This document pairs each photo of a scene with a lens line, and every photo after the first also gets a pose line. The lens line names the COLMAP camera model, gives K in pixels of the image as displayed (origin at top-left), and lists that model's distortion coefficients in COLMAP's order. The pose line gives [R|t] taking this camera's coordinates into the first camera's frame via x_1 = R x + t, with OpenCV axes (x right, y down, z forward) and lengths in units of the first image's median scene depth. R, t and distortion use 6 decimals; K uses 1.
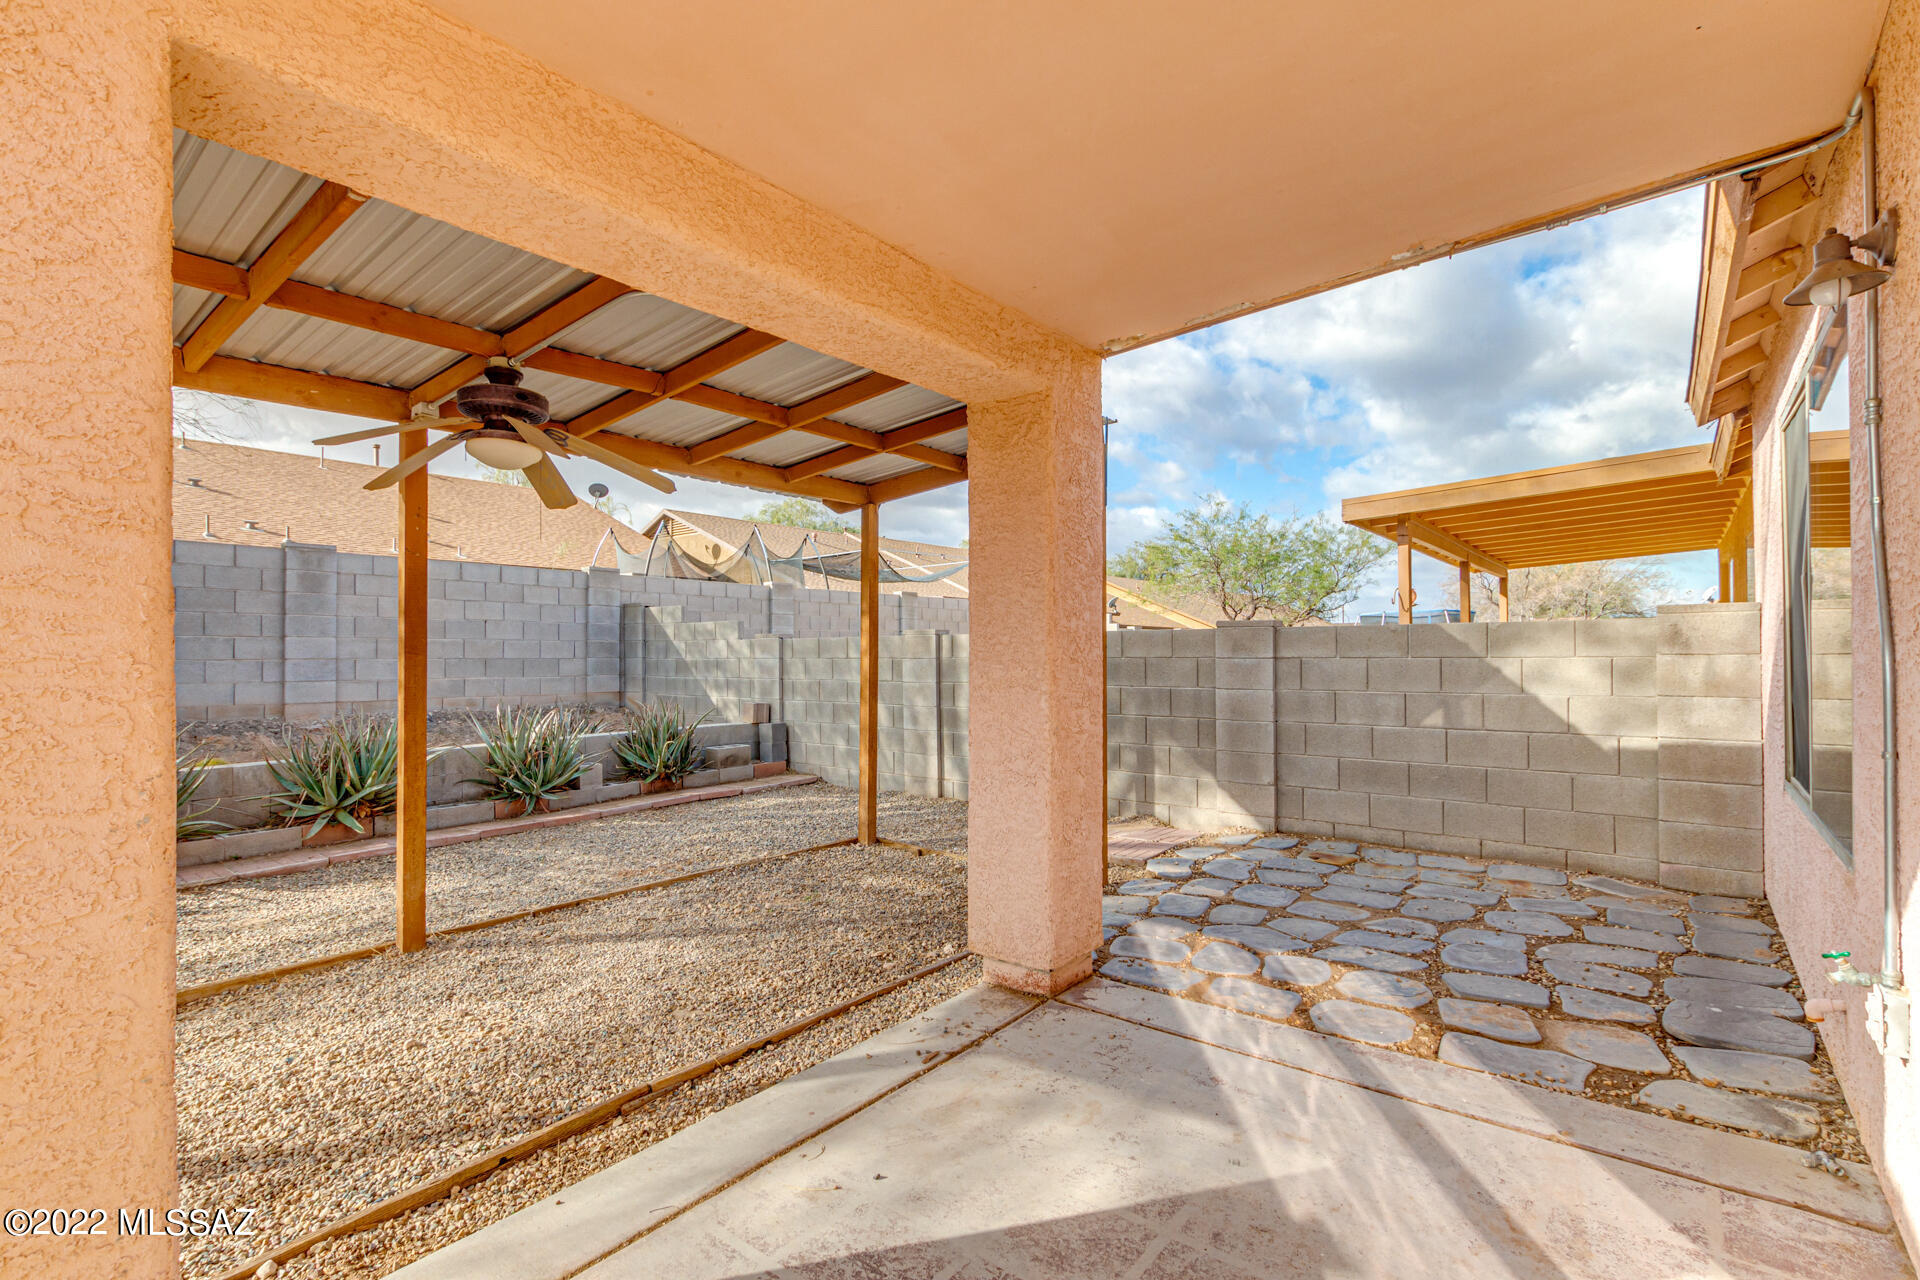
lens RADIAL K [[883.9, 0, 948.8], [0, 883.9, 637.1], [0, 0, 1]] dist [0.004470, -0.003668]
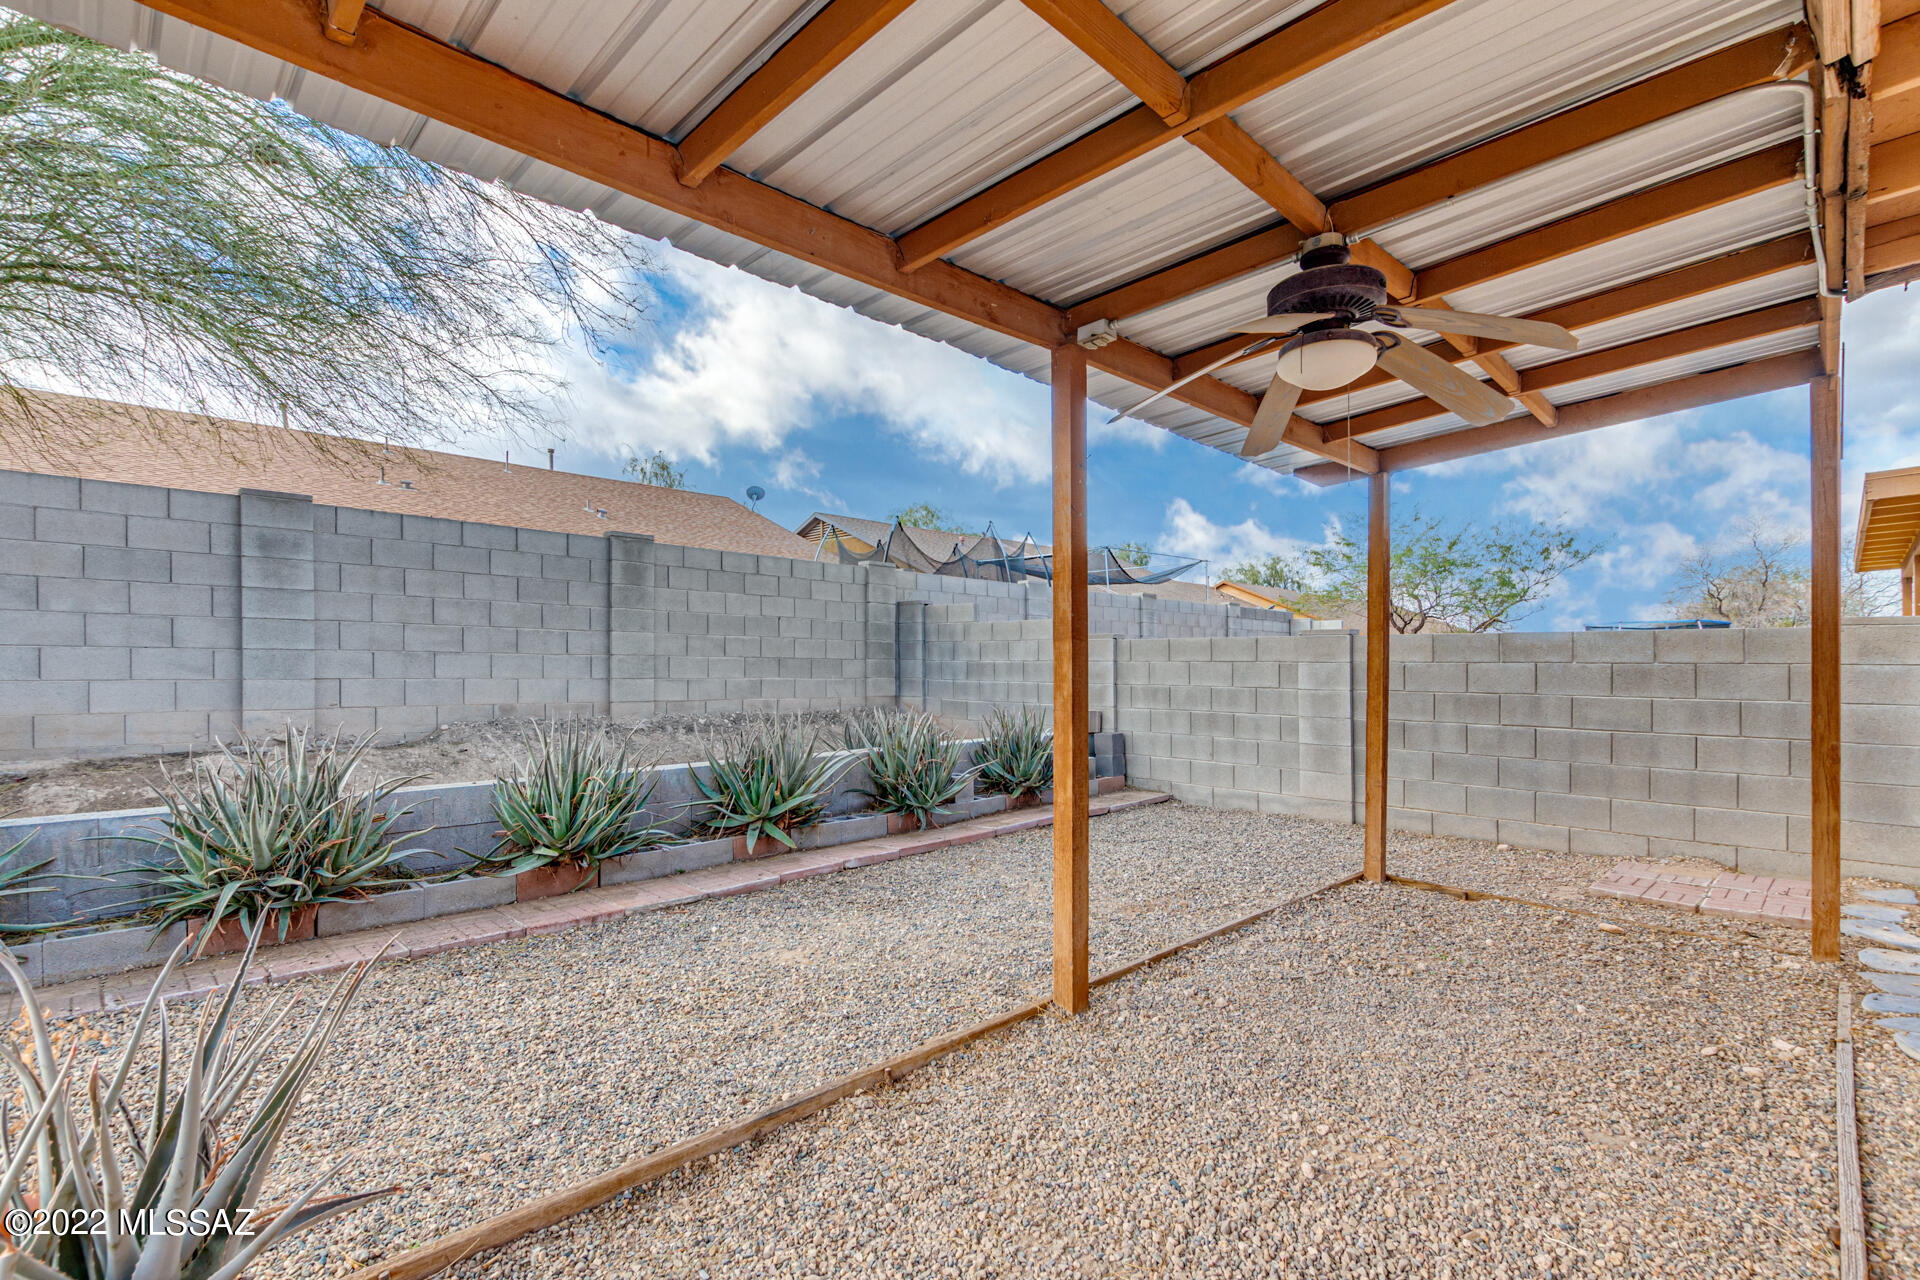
lens RADIAL K [[883.9, 0, 939.8], [0, 883.9, 664.8], [0, 0, 1]] dist [0.004470, -0.003668]
pose [[0.994556, 0.013440, -0.103335, -0.295561], [-0.011267, 0.999703, 0.021587, 0.011037], [0.103594, -0.020305, 0.994412, 0.090006]]
